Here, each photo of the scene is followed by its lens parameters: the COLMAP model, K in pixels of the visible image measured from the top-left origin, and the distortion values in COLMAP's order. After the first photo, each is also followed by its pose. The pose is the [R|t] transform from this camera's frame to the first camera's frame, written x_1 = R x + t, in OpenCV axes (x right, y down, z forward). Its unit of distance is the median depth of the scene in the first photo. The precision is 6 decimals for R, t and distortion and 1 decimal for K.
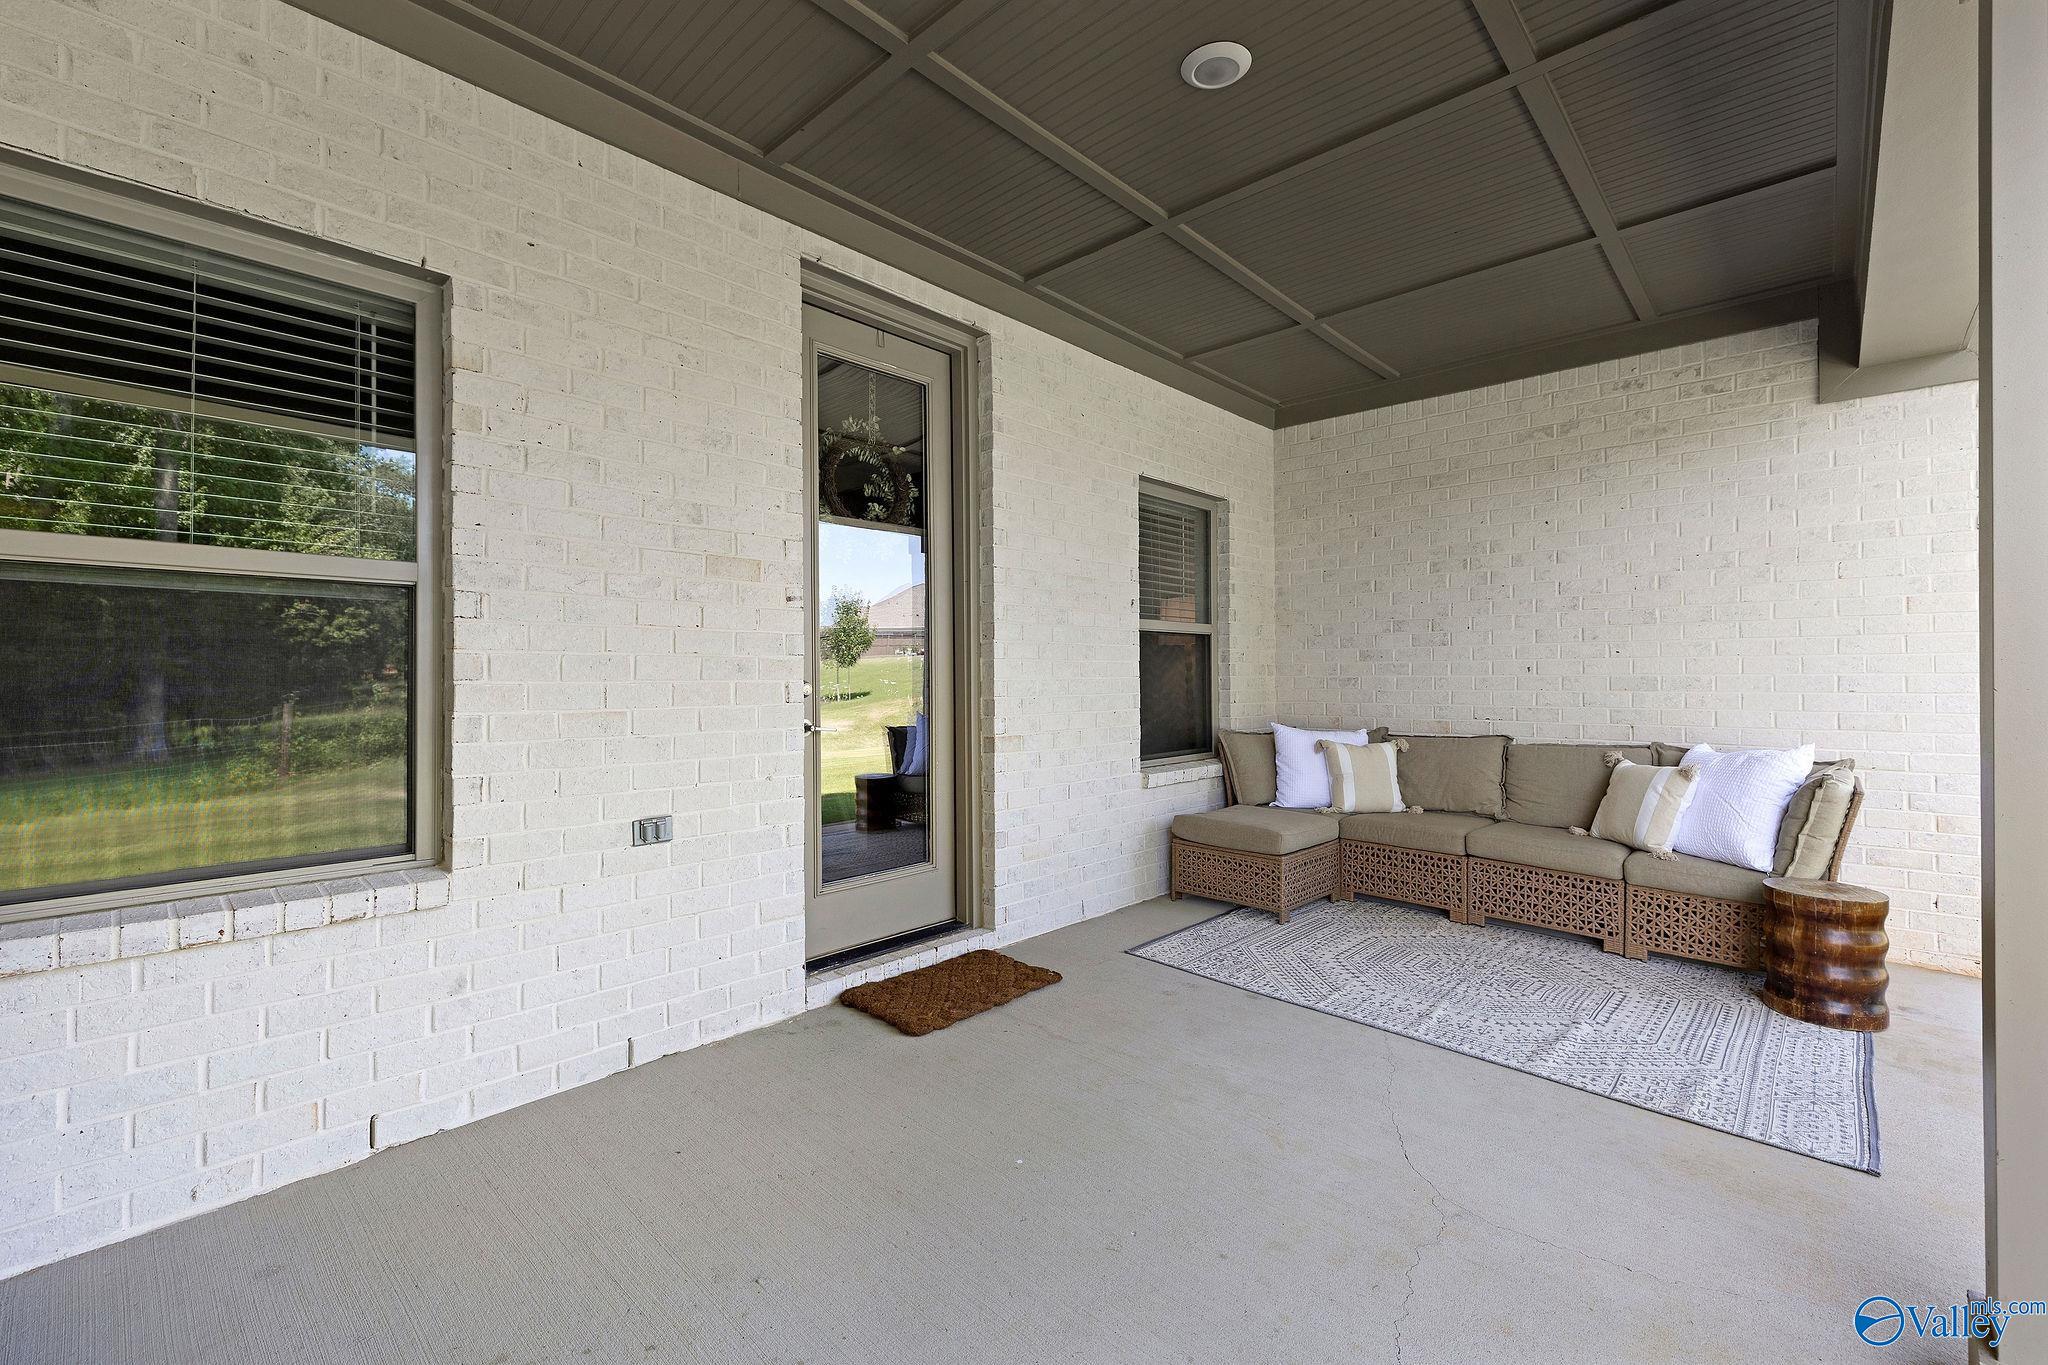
lens RADIAL K [[852.4, 0, 1015.1], [0, 852.4, 679.8], [0, 0, 1]] dist [-0.000663, -0.000150]
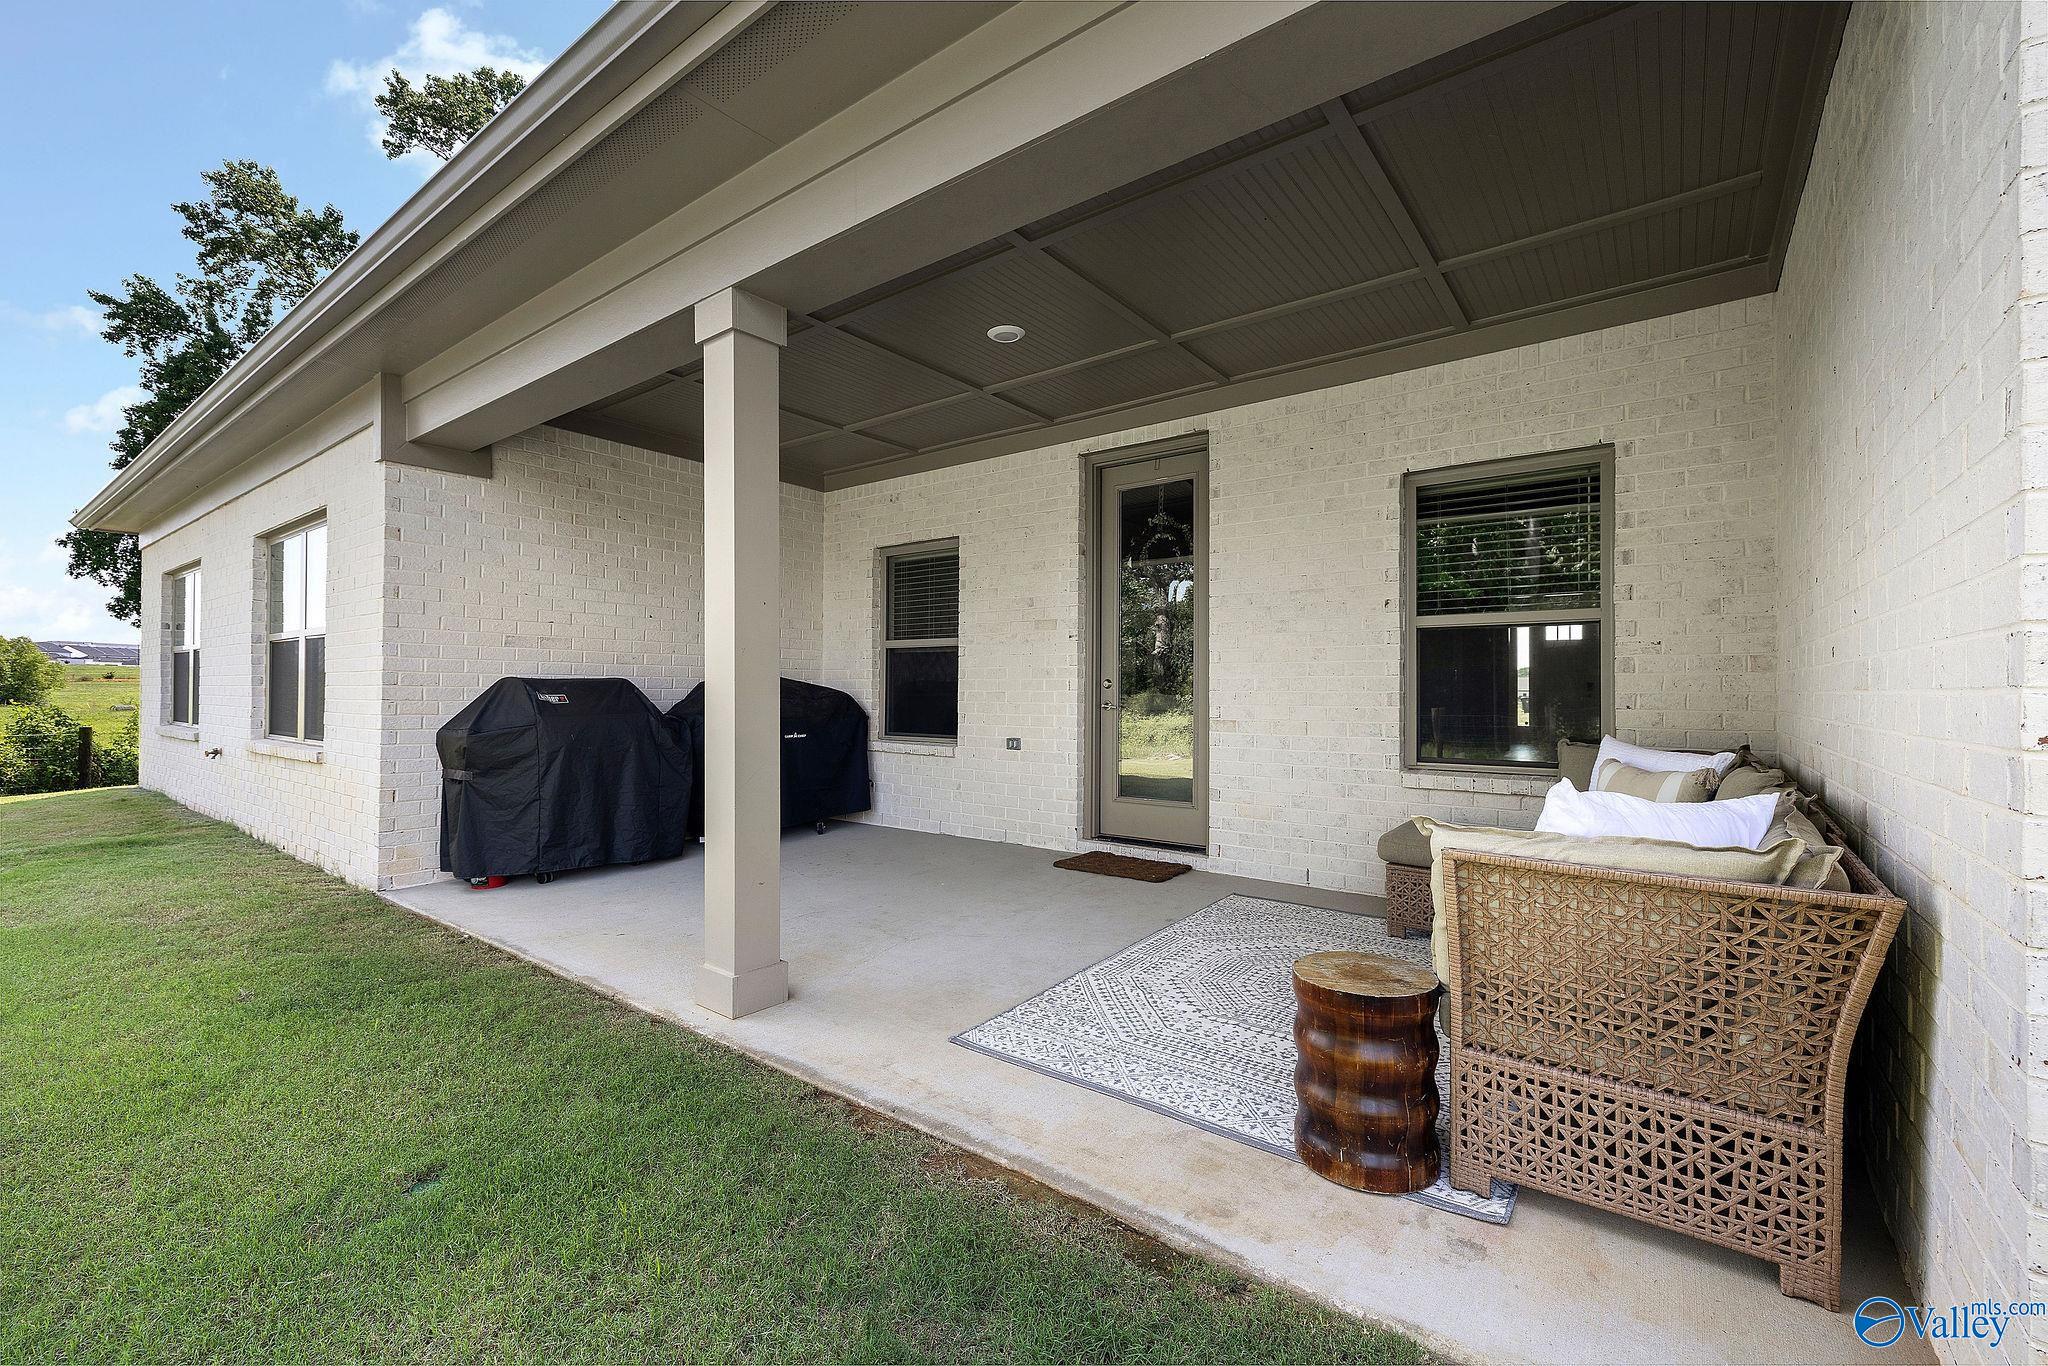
lens RADIAL K [[852.4, 0, 1015.1], [0, 852.4, 680.3], [0, 0, 1]] dist [-0.000663, -0.000150]
pose [[0.108375, -0.005521, -0.994095, 1.202413], [-0.005503, 0.999966, -0.006154, 0.012883], [0.994095, 0.006138, 0.108341, 0.486195]]
